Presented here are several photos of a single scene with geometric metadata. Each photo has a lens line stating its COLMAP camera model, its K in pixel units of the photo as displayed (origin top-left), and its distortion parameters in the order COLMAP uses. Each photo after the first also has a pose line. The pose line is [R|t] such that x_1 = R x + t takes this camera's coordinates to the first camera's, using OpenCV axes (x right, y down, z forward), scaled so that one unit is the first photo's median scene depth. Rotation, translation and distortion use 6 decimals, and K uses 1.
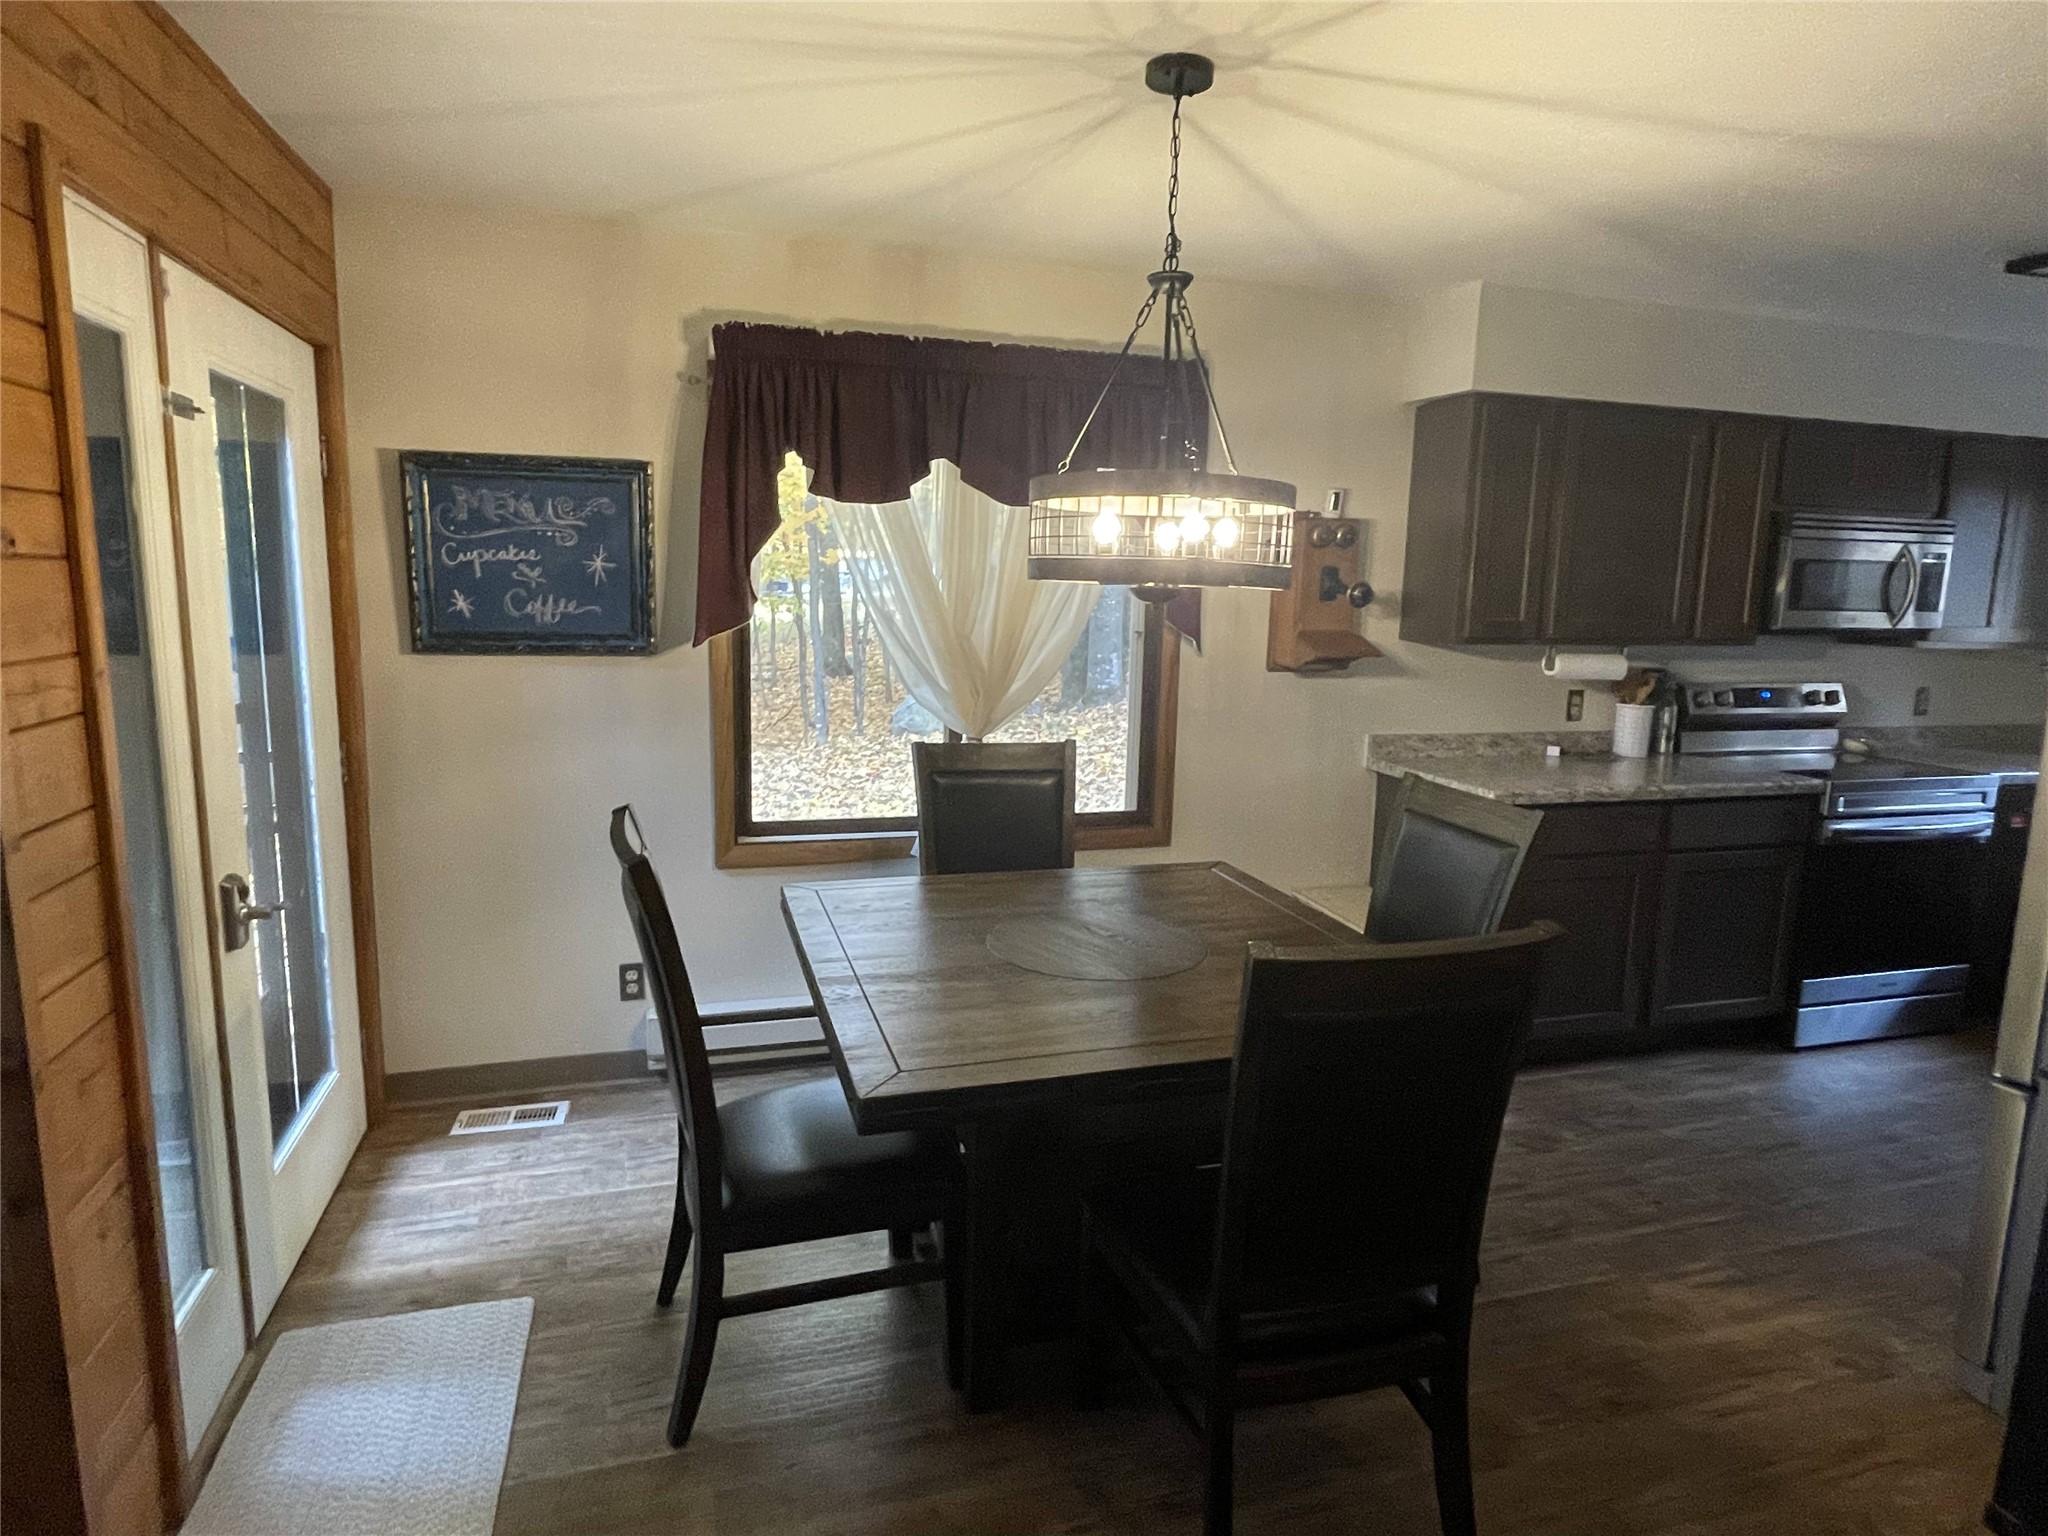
lens RADIAL K [[1149.3, 0, 1014.3], [0, 1149.3, 750.8], [0, 0, 1]] dist [-0.005174, 0.000749]
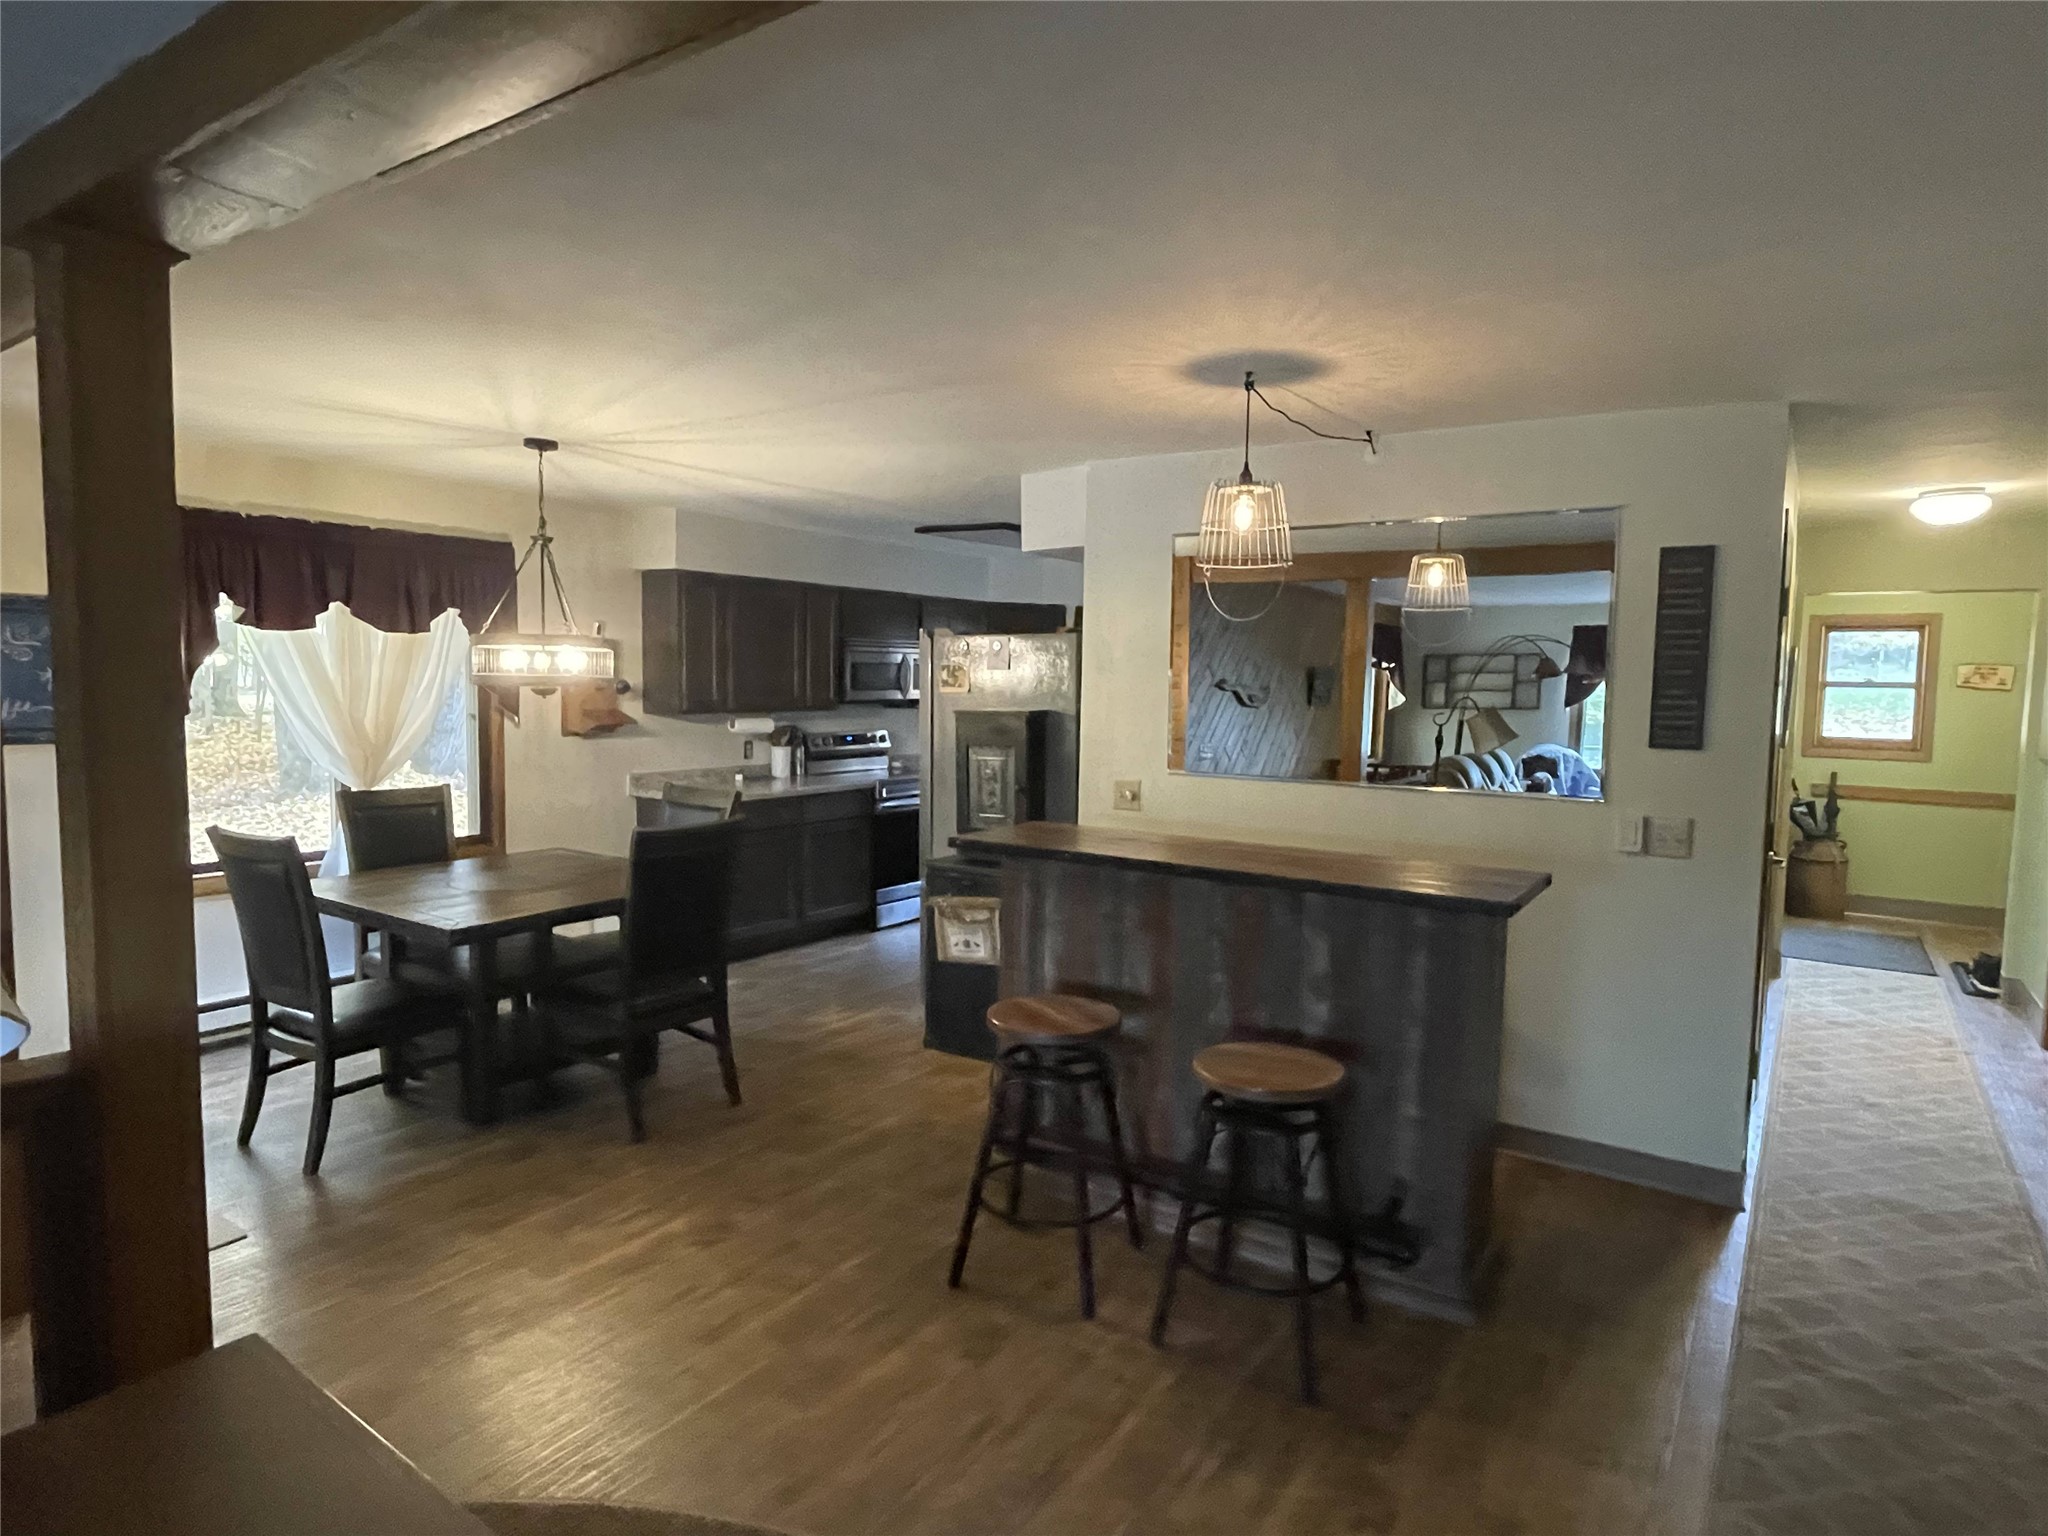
lens RADIAL K [[1149.3, 0, 1032.7], [0, 1149.3, 771.0], [0, 0, 1]] dist [-0.005174, 0.000749]
pose [[0.769687, -0.063729, 0.635232, -0.277879], [0.097613, 0.995053, -0.018446, 0.067798], [-0.630915, 0.076205, 0.772101, -0.592857]]
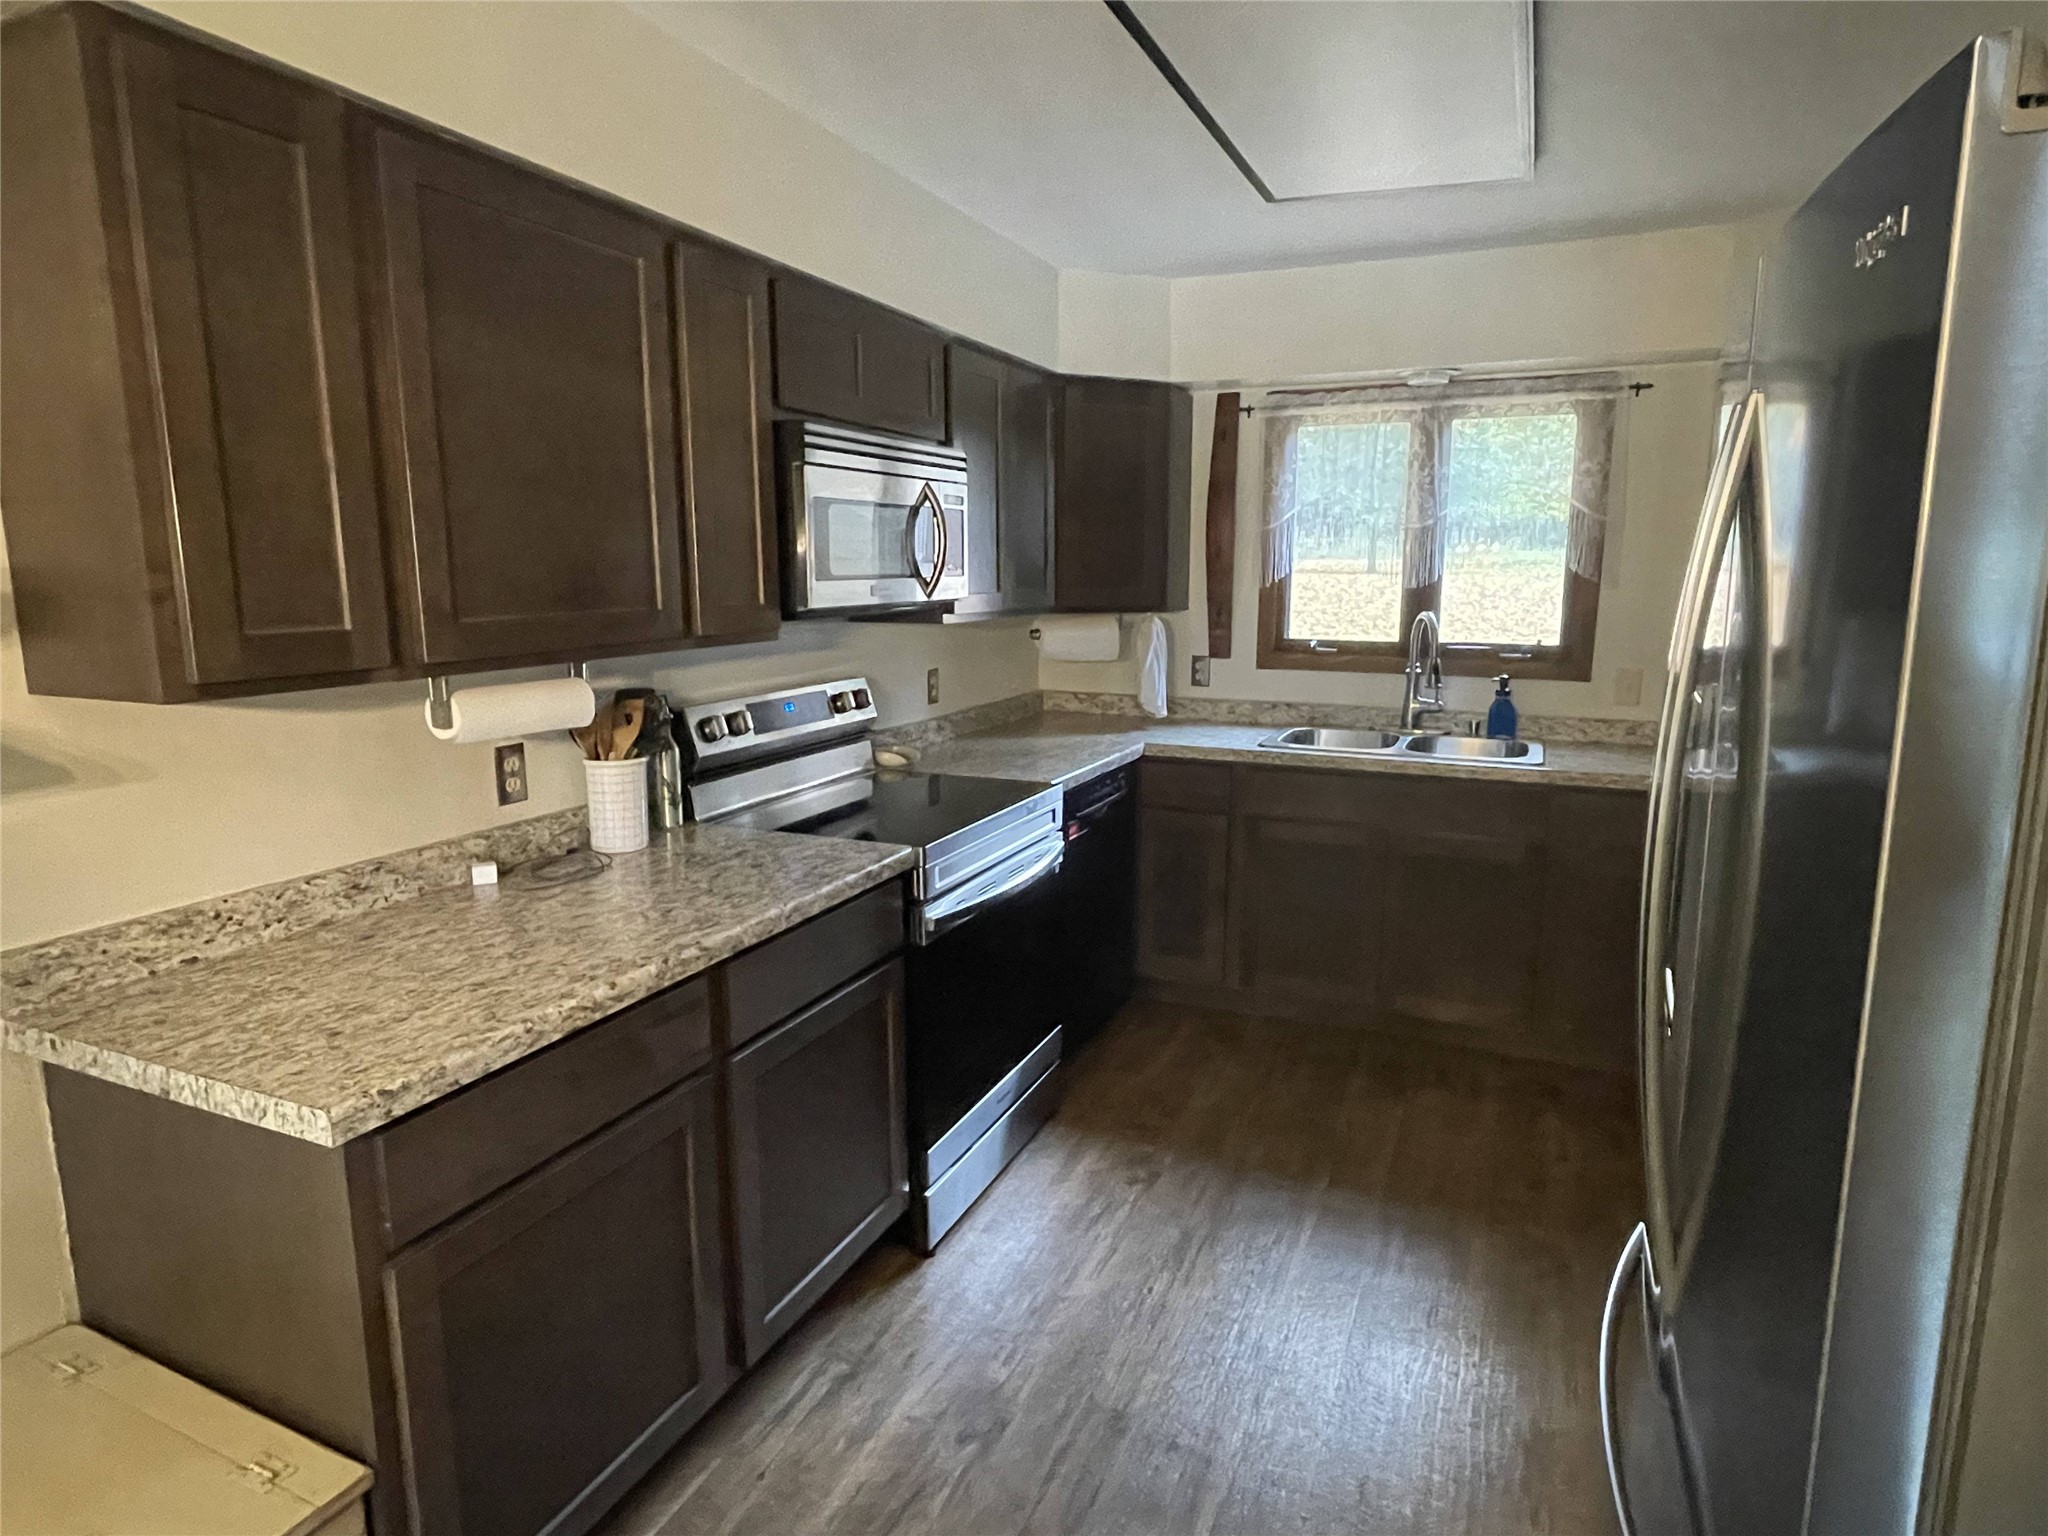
lens RADIAL K [[1149.3, 0, 1022.0], [0, 1149.3, 771.0], [0, 0, 1]] dist [-0.005174, 0.000749]
pose [[0.646873, -0.158906, 0.745858, 0.268040], [0.129779, 0.986721, 0.097666, -0.068077], [-0.751474, 0.033619, 0.658906, 0.516489]]
